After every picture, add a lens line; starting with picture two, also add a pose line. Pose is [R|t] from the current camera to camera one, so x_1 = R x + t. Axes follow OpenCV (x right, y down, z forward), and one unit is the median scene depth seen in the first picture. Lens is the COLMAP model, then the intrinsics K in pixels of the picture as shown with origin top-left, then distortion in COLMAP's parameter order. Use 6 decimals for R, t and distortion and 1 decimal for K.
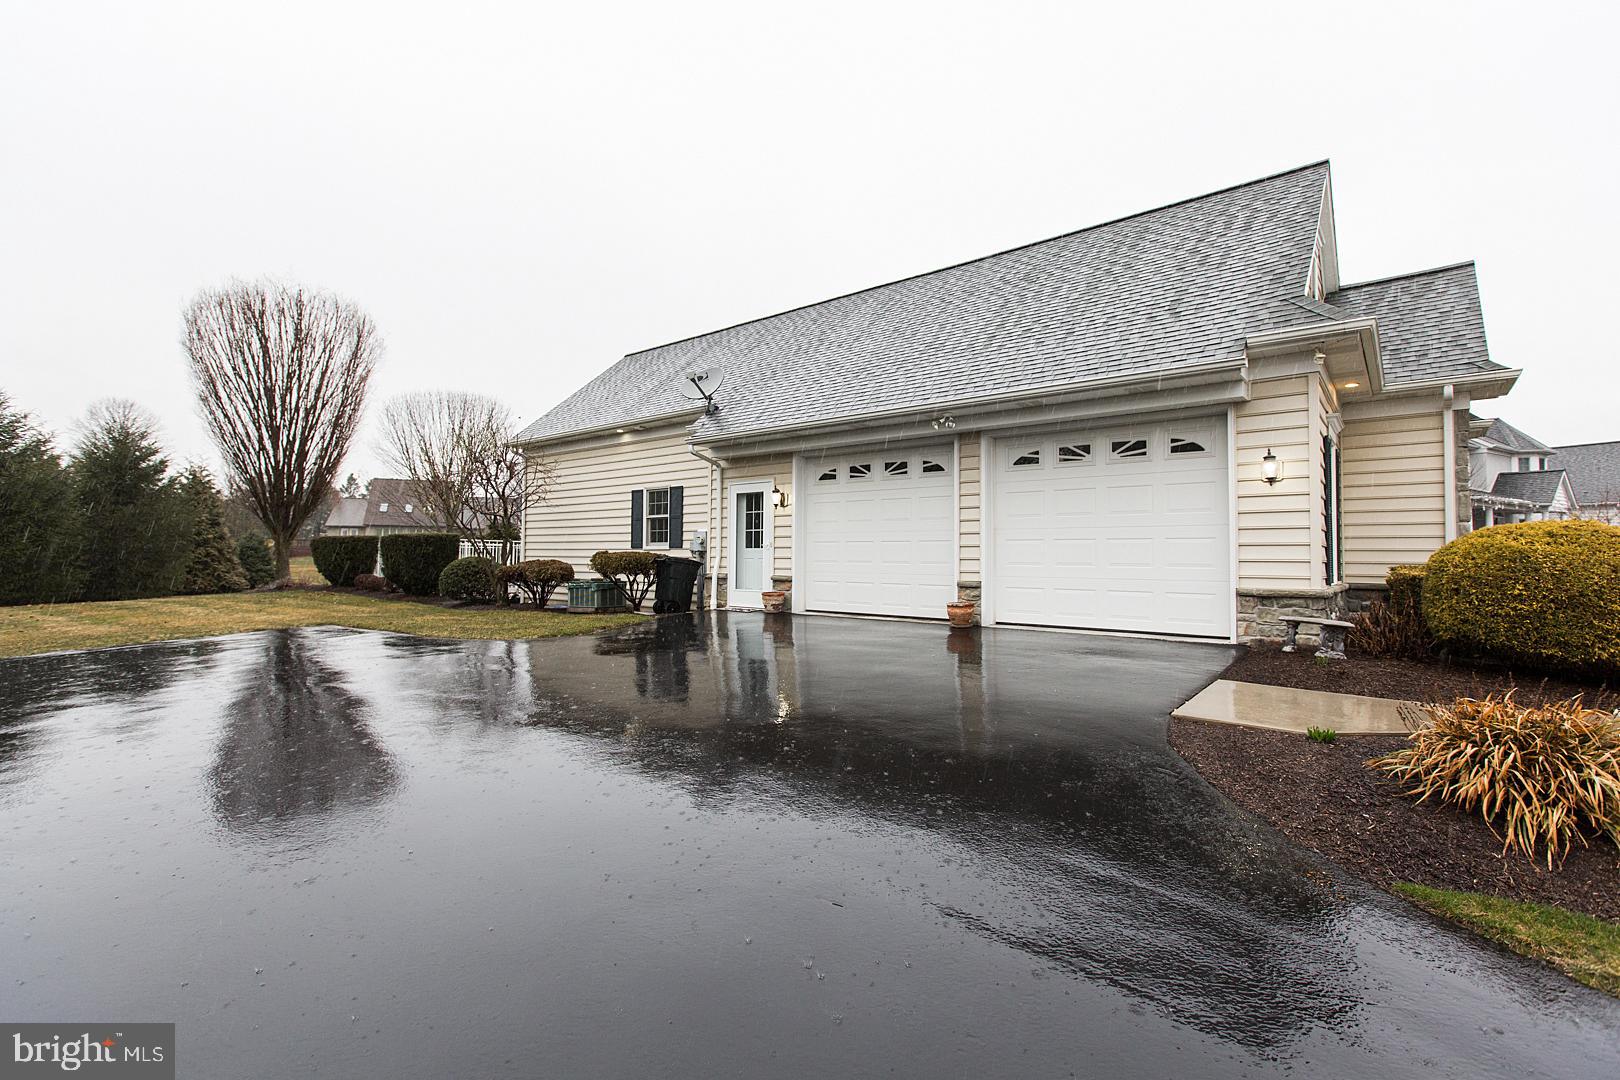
lens RADIAL K [[719.4, 0, 808.5], [0, 719.4, 535.8], [0, 0, 1]] dist [0.003073, -0.001611]
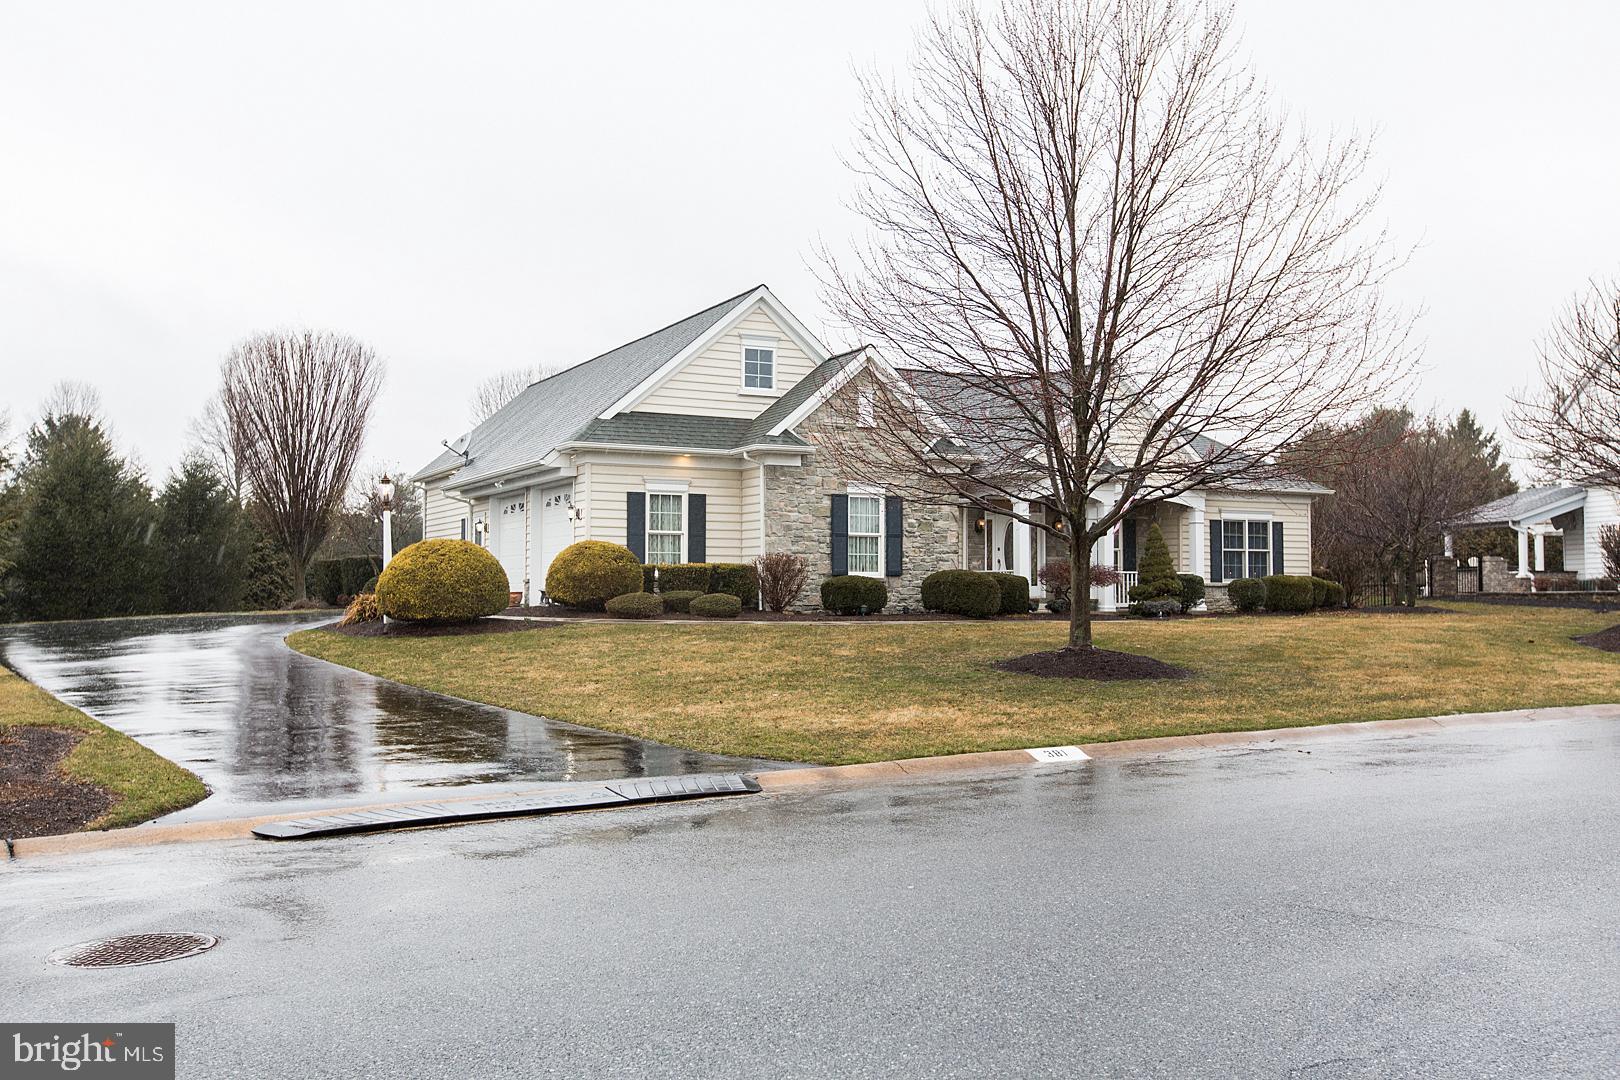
lens RADIAL K [[1459.5, 0, 810.0], [0, 1459.5, 540.0], [0, 0, 1]] dist [-0.012372, -0.003336]
pose [[0.917320, -0.021534, -0.397568, 0.799555], [0.017883, 0.999757, -0.012887, 0.011196], [0.397748, 0.004712, 0.917482, -0.662878]]
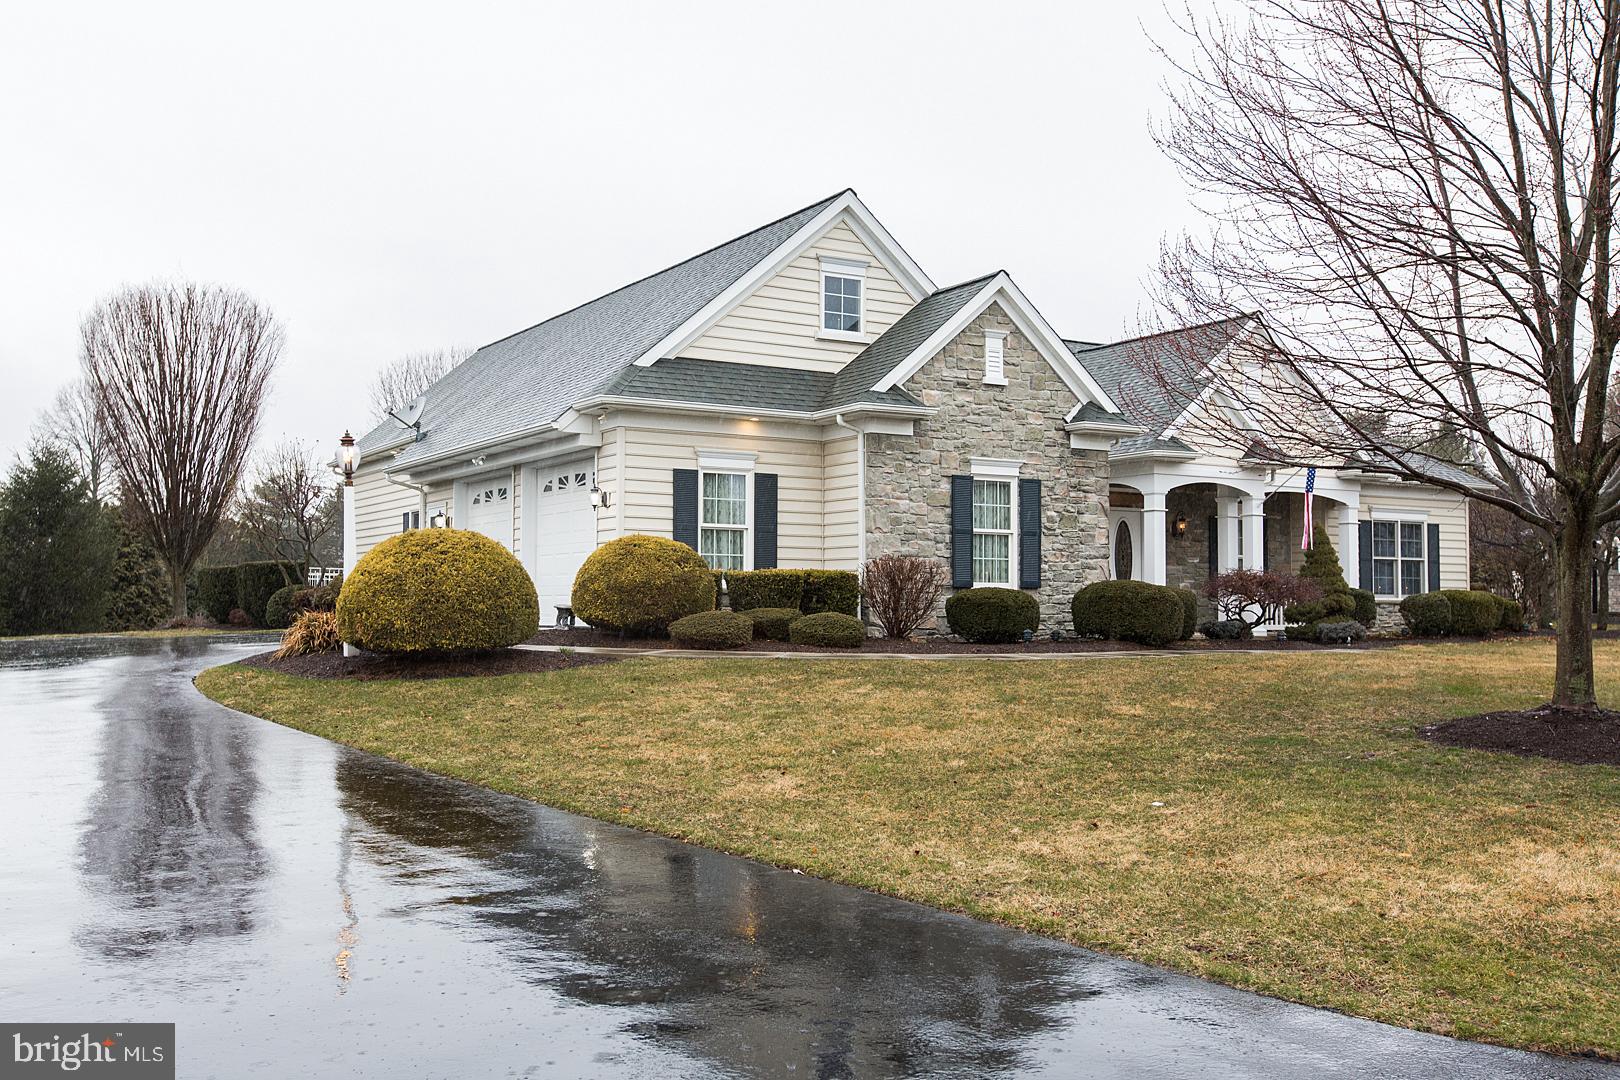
lens RADIAL K [[1519.5, 0, 780.3], [0, 1519.5, 547.0], [0, 0, 1]] dist [-0.006963, -0.010663]
pose [[0.937100, -0.018330, -0.348580, 0.568433], [0.013466, 0.999775, -0.016374, 0.014422], [0.348802, 0.010650, 0.937136, -0.447328]]
